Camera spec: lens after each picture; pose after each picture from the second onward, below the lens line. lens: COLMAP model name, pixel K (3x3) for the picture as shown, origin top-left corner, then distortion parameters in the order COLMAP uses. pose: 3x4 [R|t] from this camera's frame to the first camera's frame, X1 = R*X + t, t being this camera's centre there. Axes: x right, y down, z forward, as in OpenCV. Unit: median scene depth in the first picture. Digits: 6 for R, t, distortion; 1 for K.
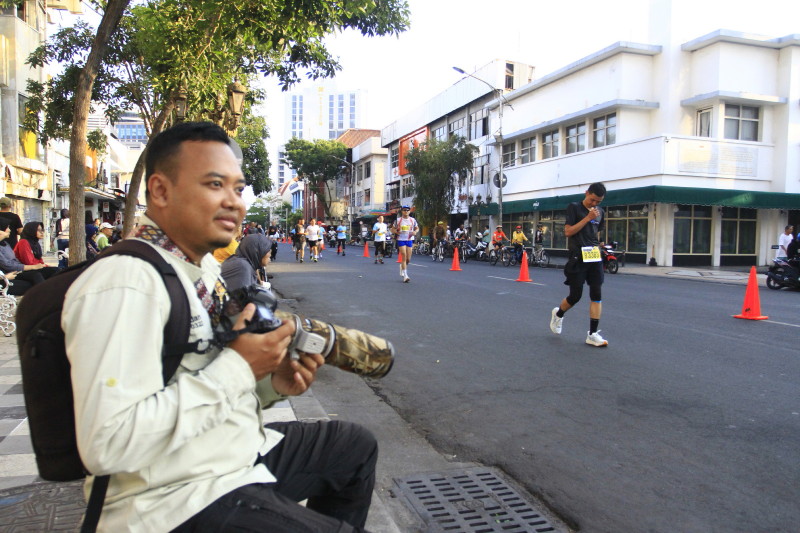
lens RADIAL K [[659.4, 0, 400.0], [0, 659.4, 266.5], [0, 0, 1]] dist [-0.080188, 0.098399]
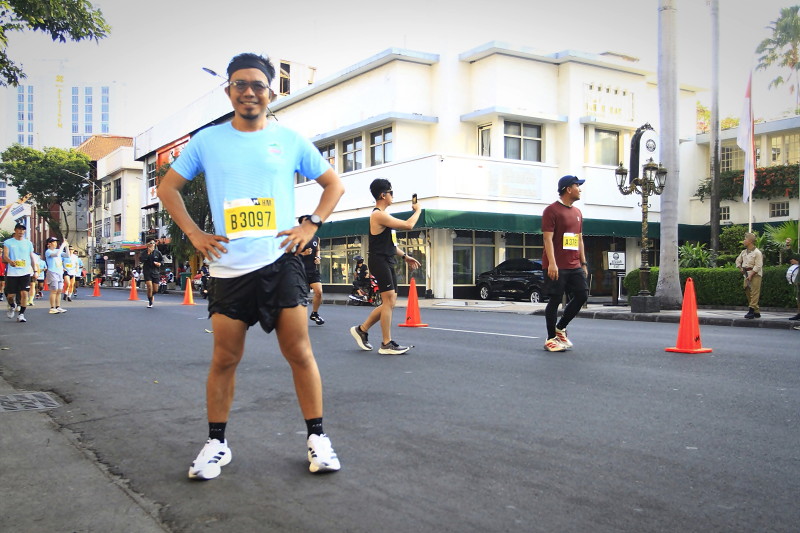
lens RADIAL K [[852.8, 0, 400.0], [0, 852.8, 266.5], [0, 0, 1]] dist [-0.002976, -0.013399]
pose [[0.966516, -0.010753, 0.256380, 0.042966], [0.025544, 0.998191, -0.054434, 0.015534], [-0.255331, 0.059160, 0.965042, -0.103822]]
